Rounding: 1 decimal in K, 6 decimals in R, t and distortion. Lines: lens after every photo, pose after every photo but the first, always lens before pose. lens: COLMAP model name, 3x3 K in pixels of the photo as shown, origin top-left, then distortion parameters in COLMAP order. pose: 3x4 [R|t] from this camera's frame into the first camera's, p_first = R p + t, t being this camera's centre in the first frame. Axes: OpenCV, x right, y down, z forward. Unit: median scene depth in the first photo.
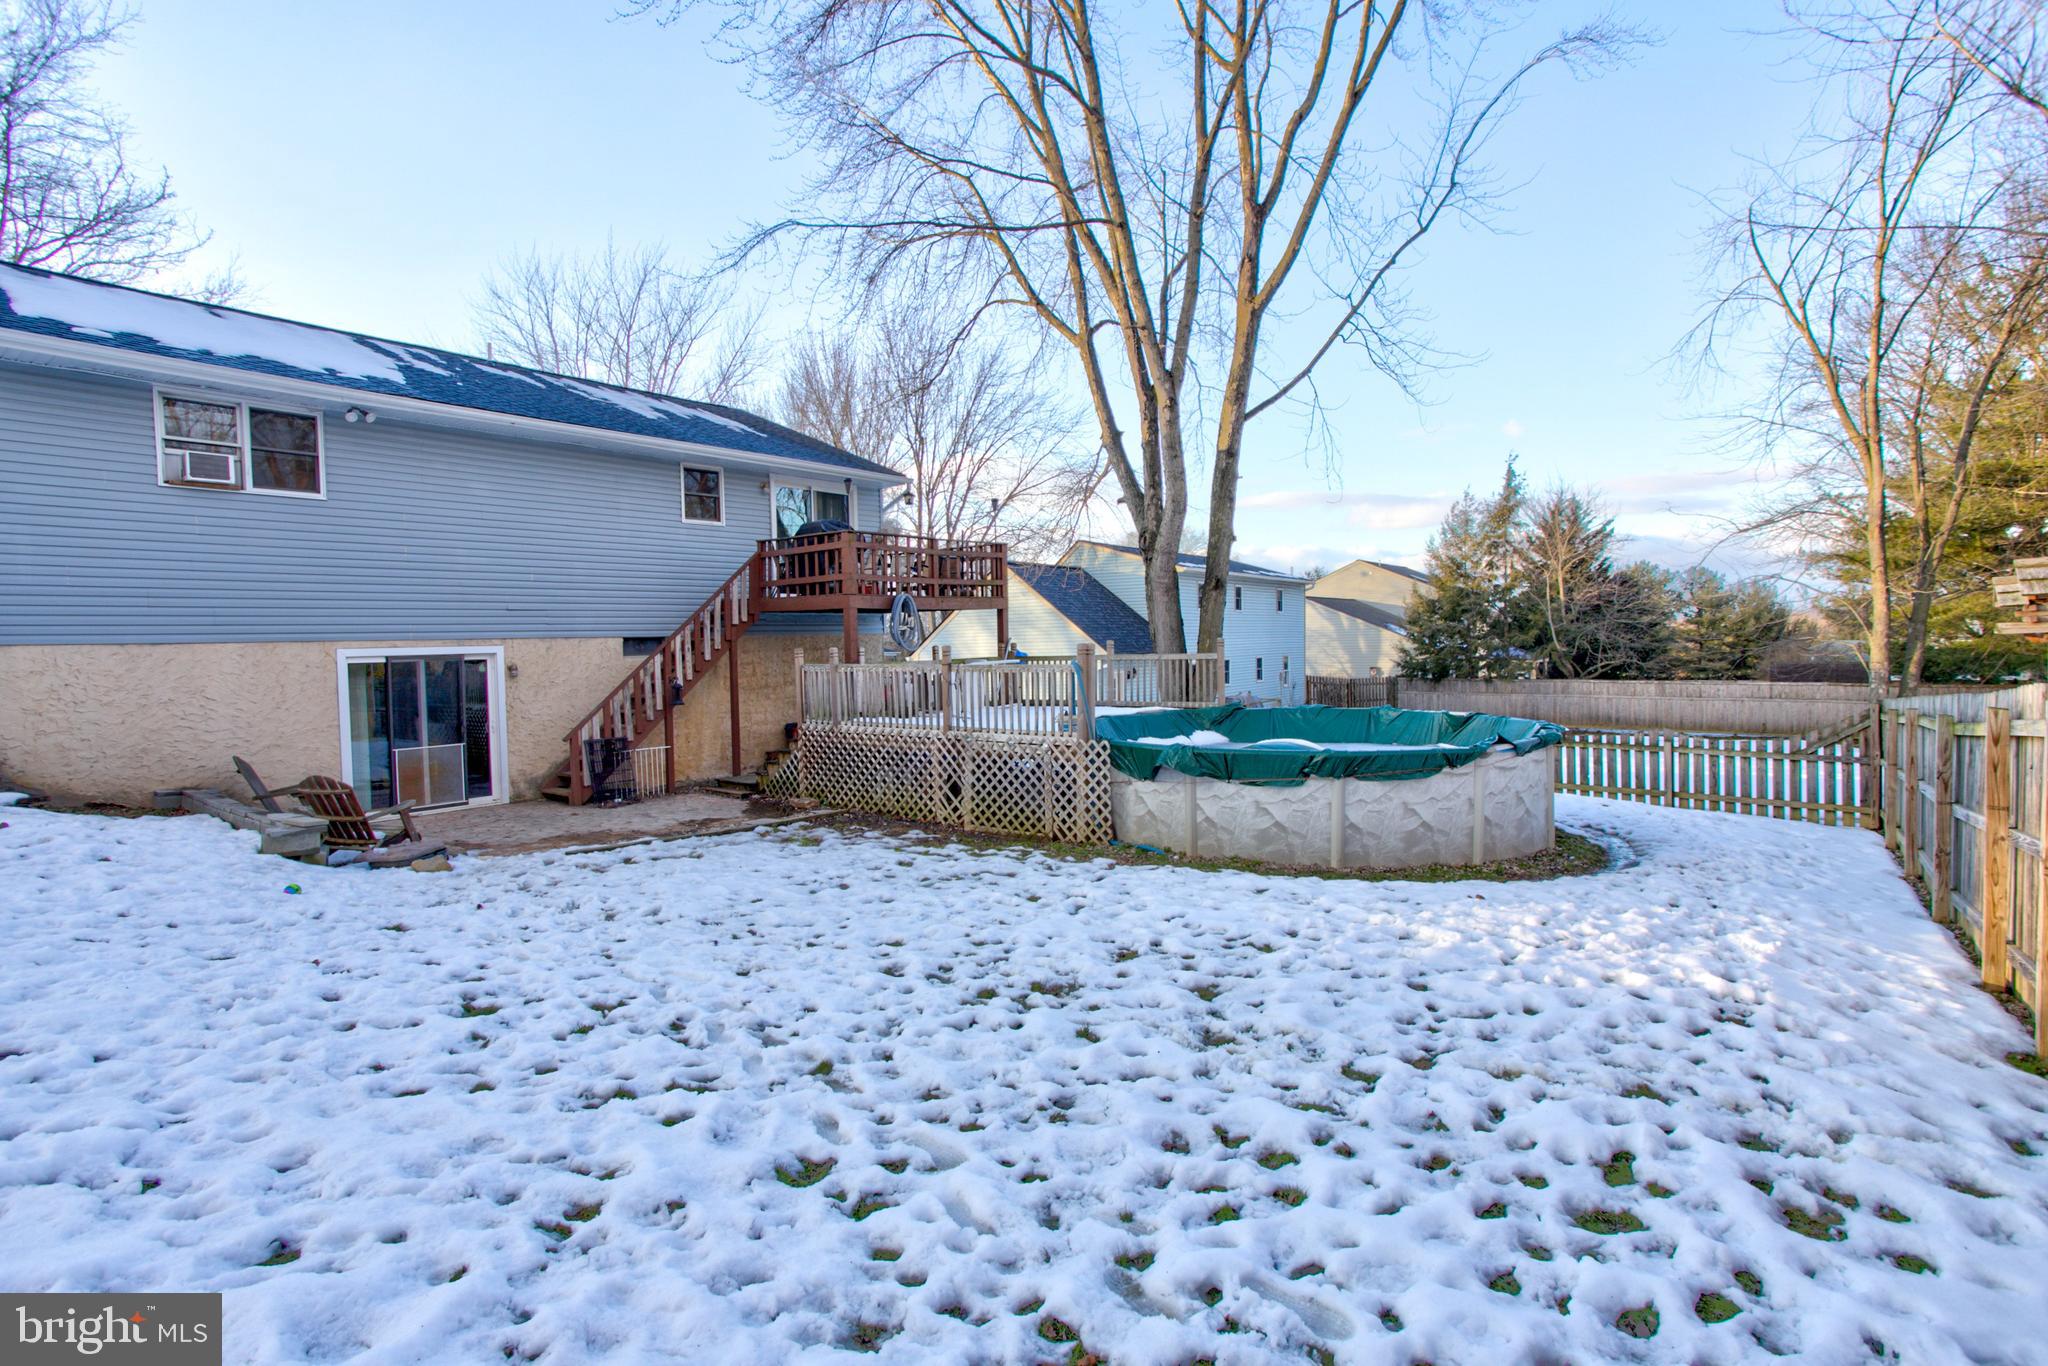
lens RADIAL K [[1005.8, 0, 996.2], [0, 1005.8, 644.1], [0, 0, 1]] dist [-0.011775, 0.016074]
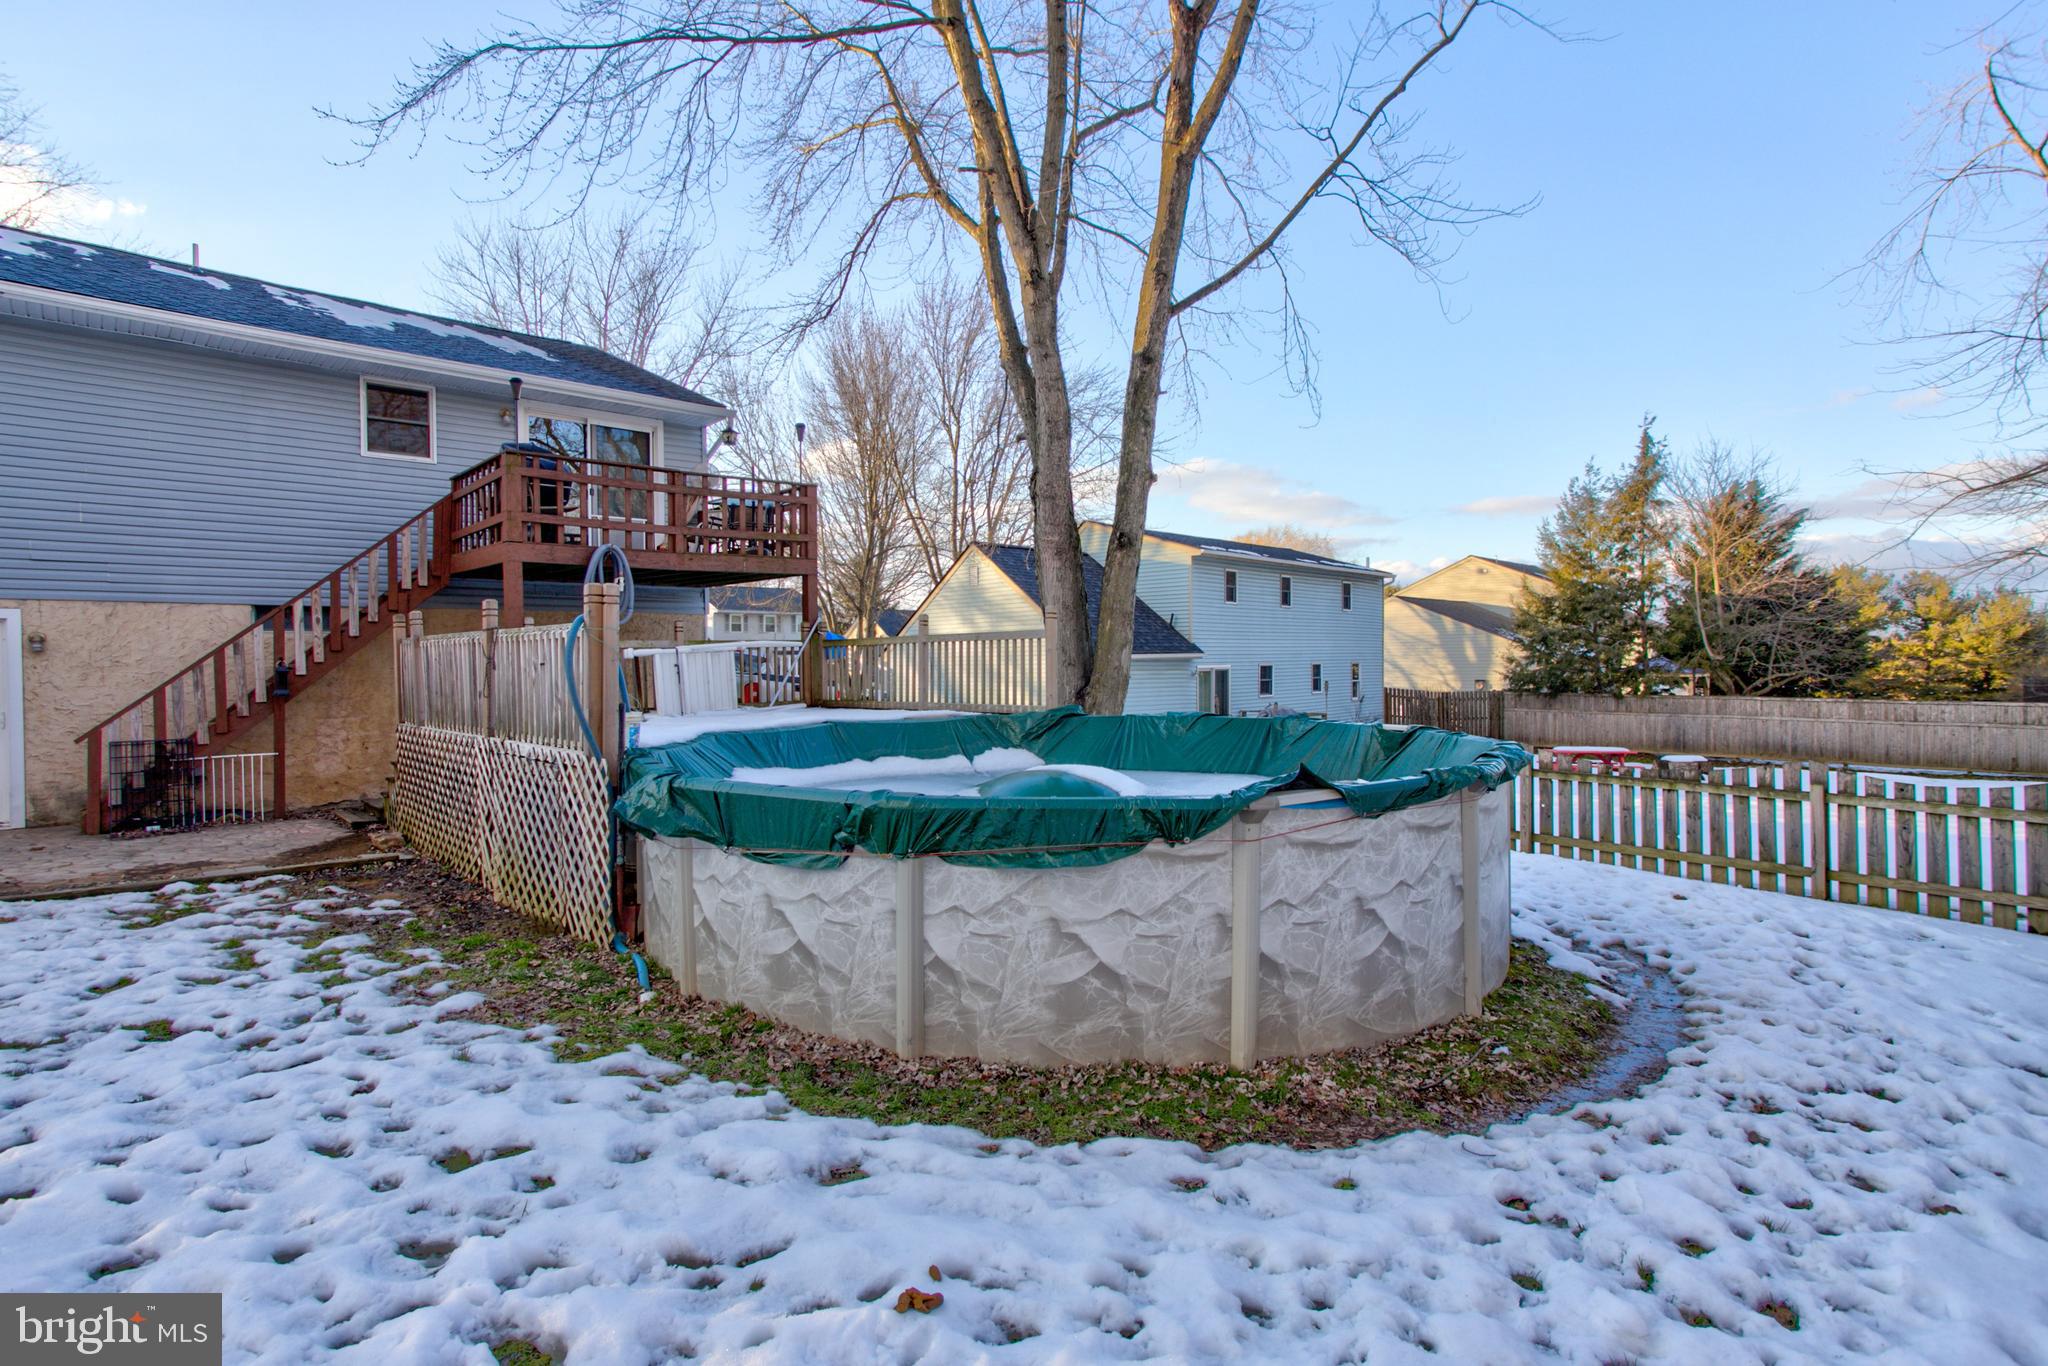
lens RADIAL K [[1005.8, 0, 981.8], [0, 1005.8, 644.5], [0, 0, 1]] dist [-0.011775, 0.016074]
pose [[0.989525, 0.007450, -0.144168, 0.208204], [-0.009498, 0.999864, -0.013518, 0.021363], [0.144048, 0.014746, 0.989461, 0.266454]]
